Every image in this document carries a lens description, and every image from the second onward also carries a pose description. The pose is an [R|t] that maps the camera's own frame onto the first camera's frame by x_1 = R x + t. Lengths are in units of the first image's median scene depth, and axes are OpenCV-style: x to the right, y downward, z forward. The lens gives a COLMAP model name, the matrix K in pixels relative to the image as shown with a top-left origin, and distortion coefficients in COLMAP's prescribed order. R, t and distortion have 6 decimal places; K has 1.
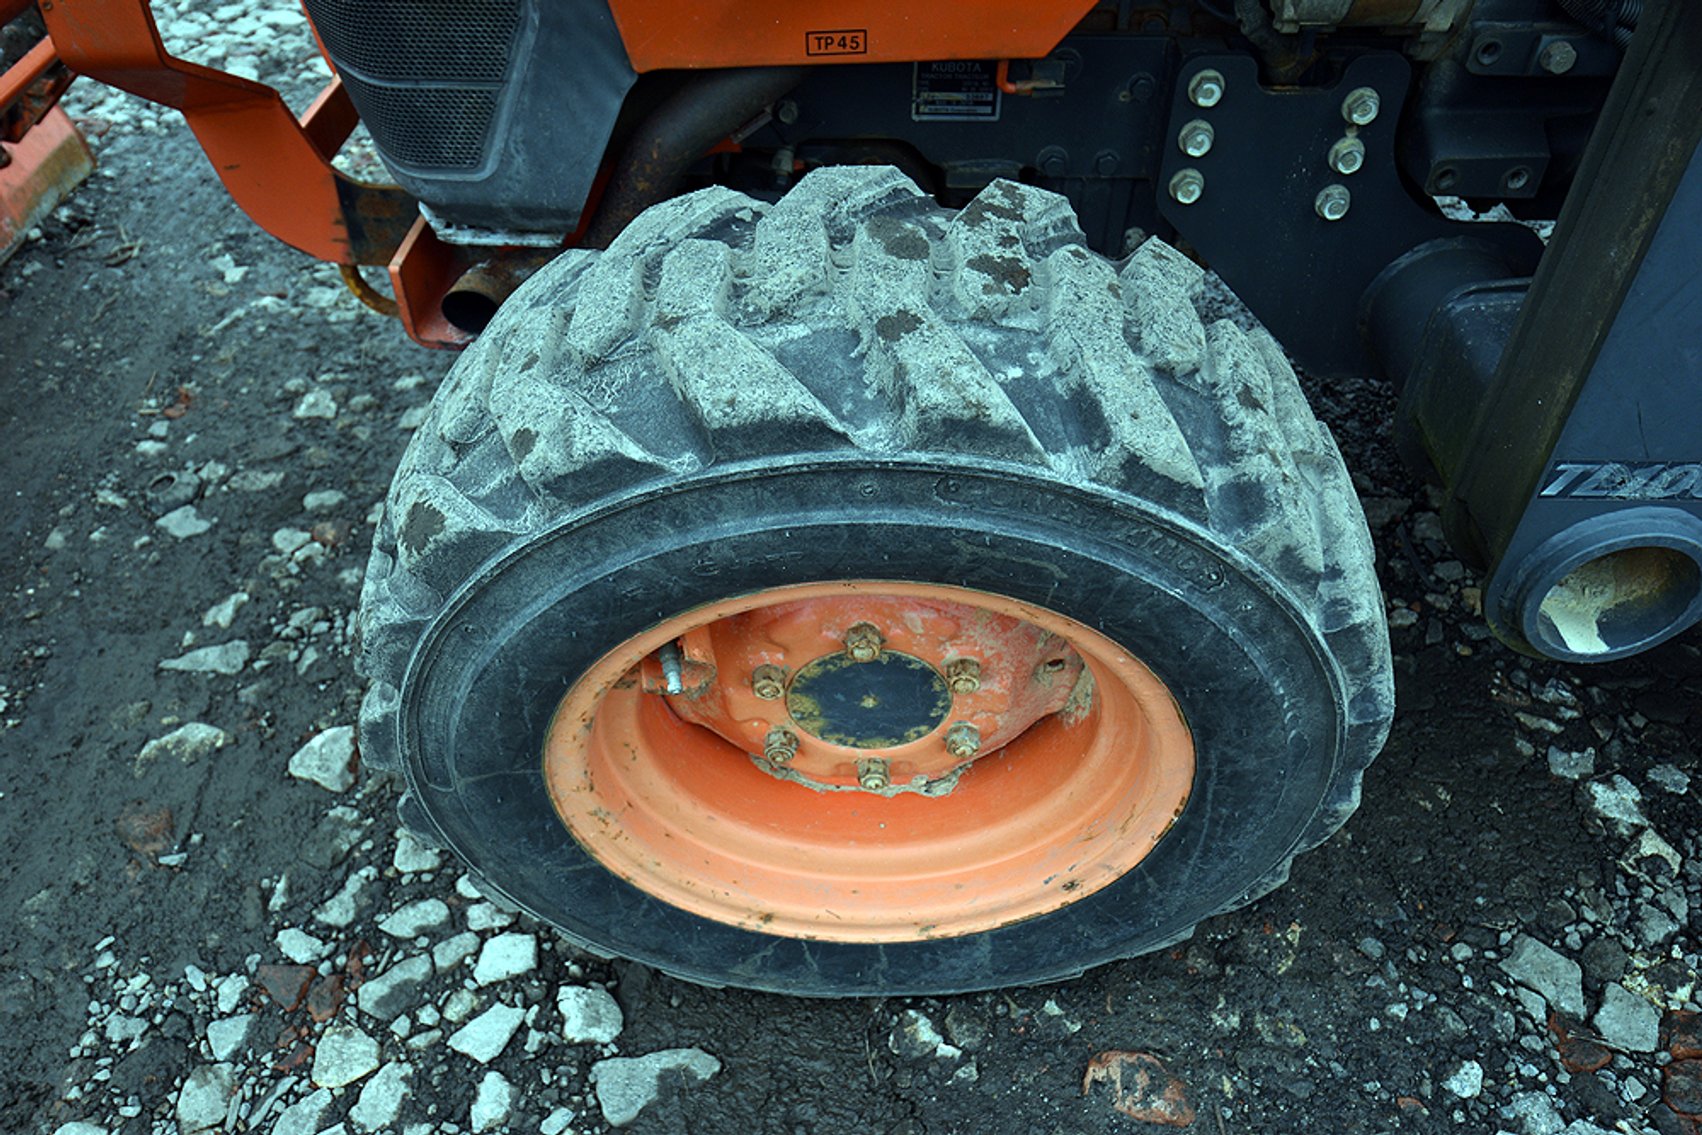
lens RADIAL K [[1184.7, 0, 841.7], [0, 1184.7, 532.8], [0, 0, 1]] dist [0.031465, -0.031073]
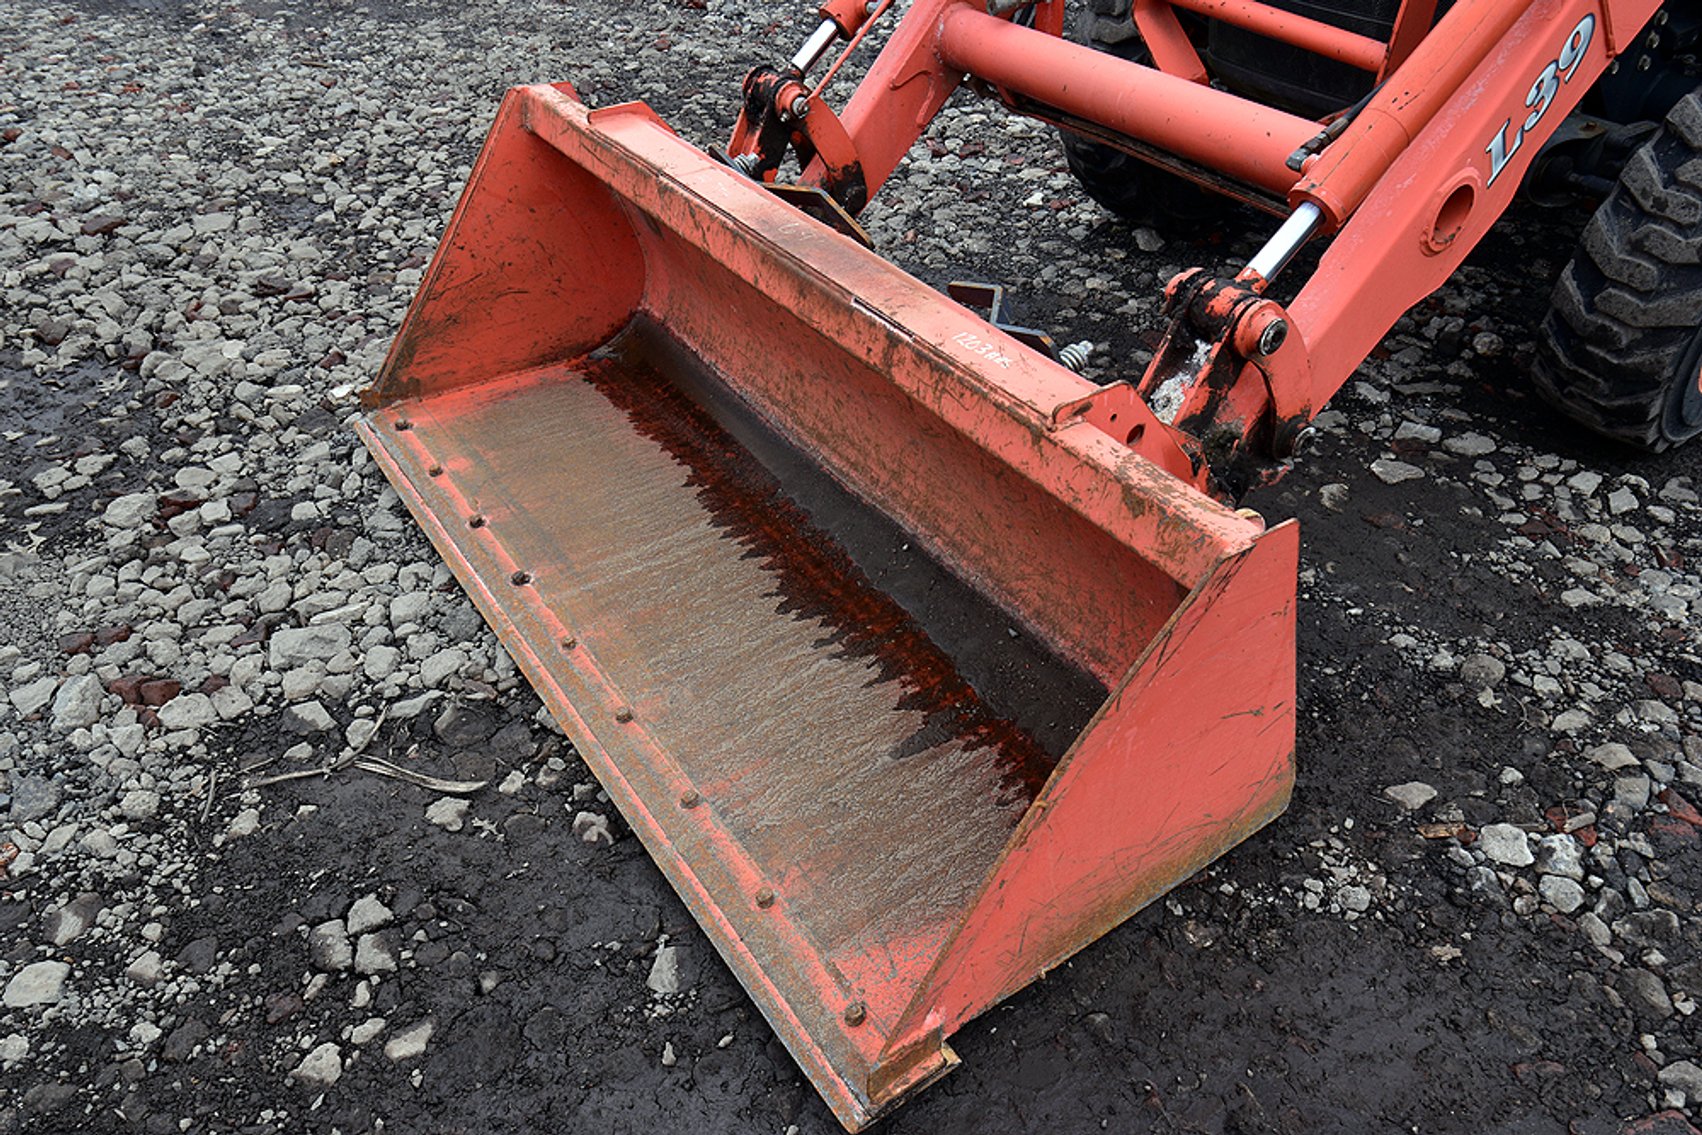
lens RADIAL K [[1184.7, 0, 858.1], [0, 1184.7, 569.7], [0, 0, 1]] dist [0.031465, -0.031073]
pose [[0.819036, -0.378802, 0.430917, -2.327774], [0.412267, 0.910902, 0.017149, -0.055317], [-0.399019, 0.163607, 0.902229, -0.333156]]
